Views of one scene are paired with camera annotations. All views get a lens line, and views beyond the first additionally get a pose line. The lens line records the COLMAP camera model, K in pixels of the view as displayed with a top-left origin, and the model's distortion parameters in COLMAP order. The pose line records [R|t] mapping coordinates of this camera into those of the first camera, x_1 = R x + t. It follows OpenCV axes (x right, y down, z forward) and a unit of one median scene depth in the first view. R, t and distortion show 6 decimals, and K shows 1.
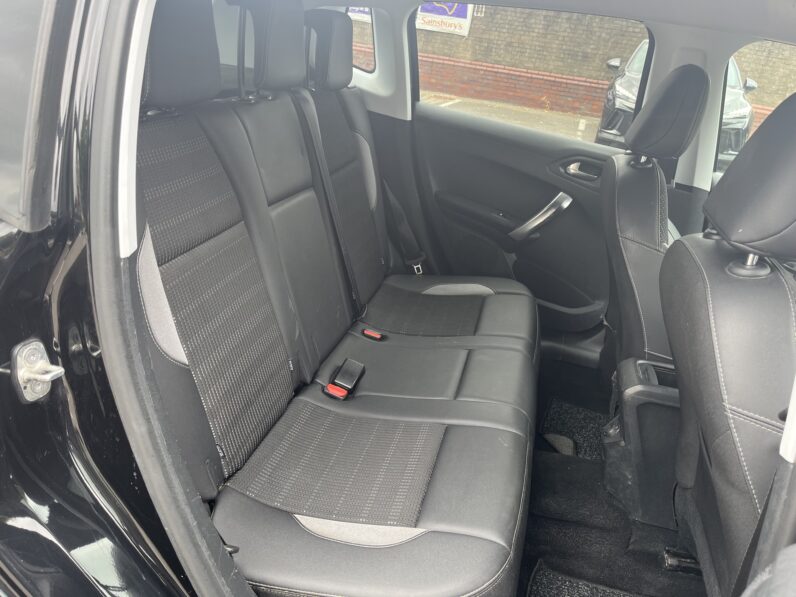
lens RADIAL K [[595.5, 0, 403.5], [0, 595.5, 310.4], [0, 0, 1]] dist [0.062231, -0.094127]
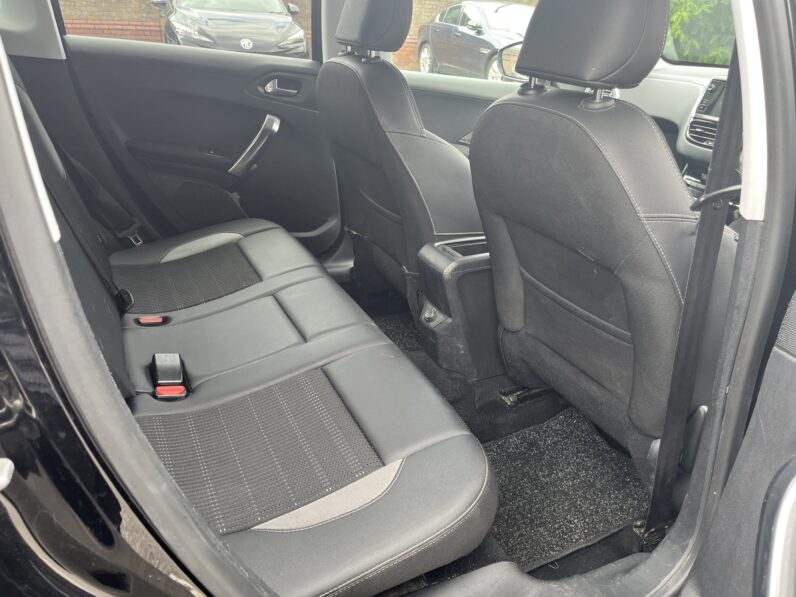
lens RADIAL K [[595.5, 0, 403.5], [0, 595.5, 310.4], [0, 0, 1]] dist [0.062231, -0.094127]
pose [[0.765505, -0.356753, 0.535471, -0.198795], [0.312831, 0.933590, 0.174776, -0.007100], [-0.562262, 0.033720, 0.826271, 0.115054]]
